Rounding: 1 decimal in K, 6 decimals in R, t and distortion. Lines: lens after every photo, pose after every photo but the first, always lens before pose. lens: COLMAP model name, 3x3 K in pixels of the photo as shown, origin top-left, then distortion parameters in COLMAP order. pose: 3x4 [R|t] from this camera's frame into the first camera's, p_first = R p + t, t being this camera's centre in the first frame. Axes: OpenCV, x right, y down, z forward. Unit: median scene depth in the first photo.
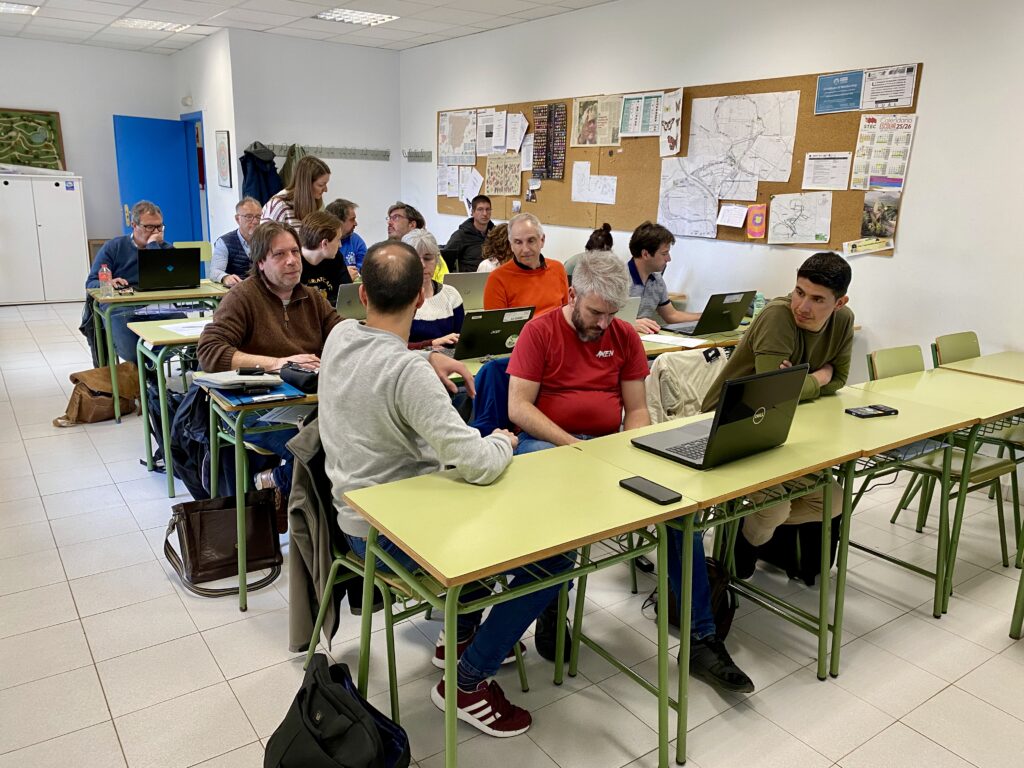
lens RADIAL K [[783.3, 0, 512.0], [0, 783.3, 384.0], [0, 0, 1]] dist [0.040269, -0.059434]
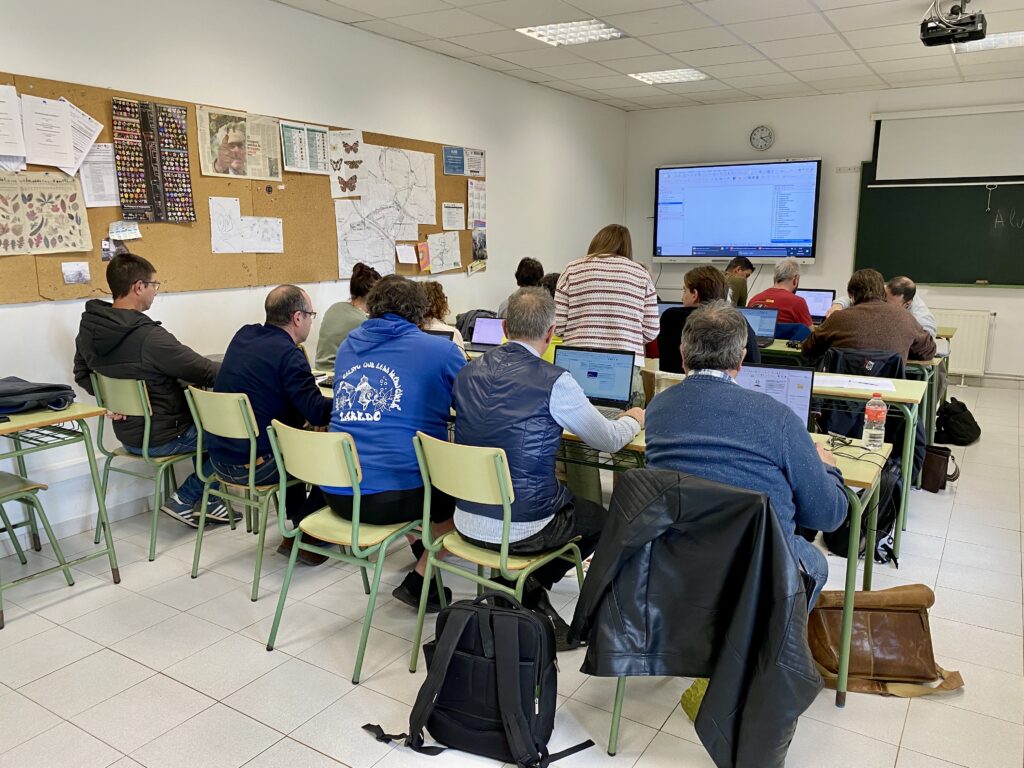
lens RADIAL K [[783.3, 0, 512.0], [0, 783.3, 384.0], [0, 0, 1]] dist [0.040269, -0.059434]
pose [[-0.379262, -0.205138, 0.902263, -0.799327], [0.217622, 0.927985, 0.302463, -0.333256], [-0.899334, 0.311065, -0.307307, 1.211284]]
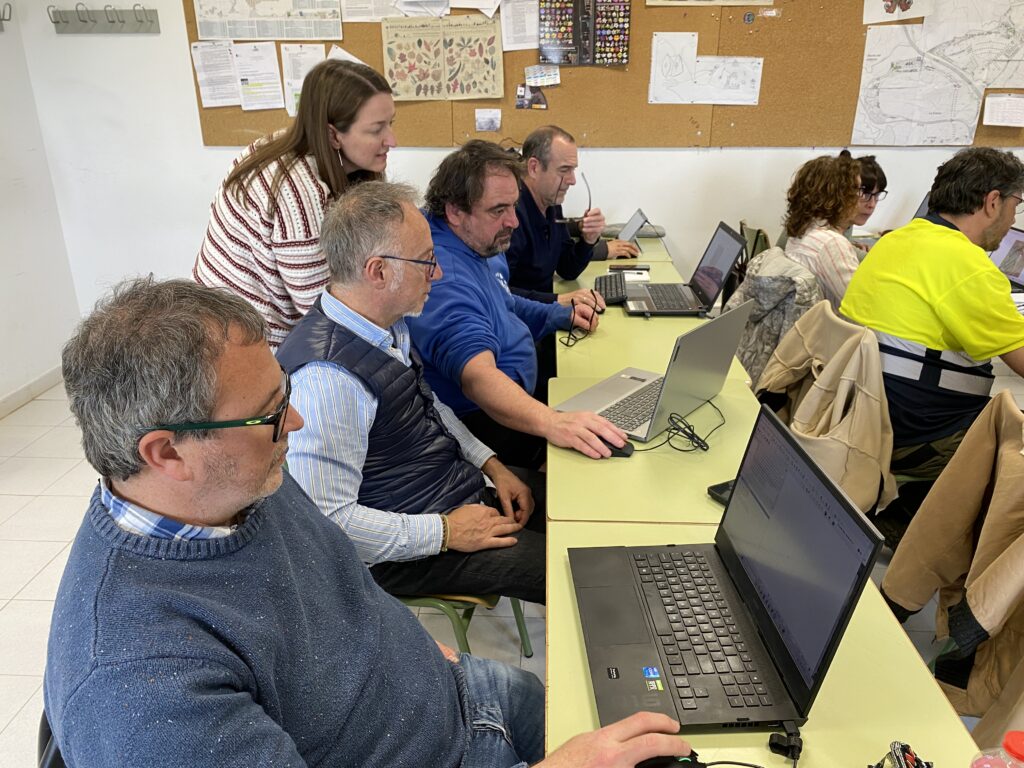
lens RADIAL K [[764.8, 0, 512.0], [0, 764.8, 384.0], [0, 0, 1]] dist [0.006481, 0.002090]
pose [[0.623668, -0.302477, 0.720796, -0.554043], [0.211998, 0.952991, 0.216485, -0.214252], [-0.752393, 0.017792, 0.658474, 0.843515]]
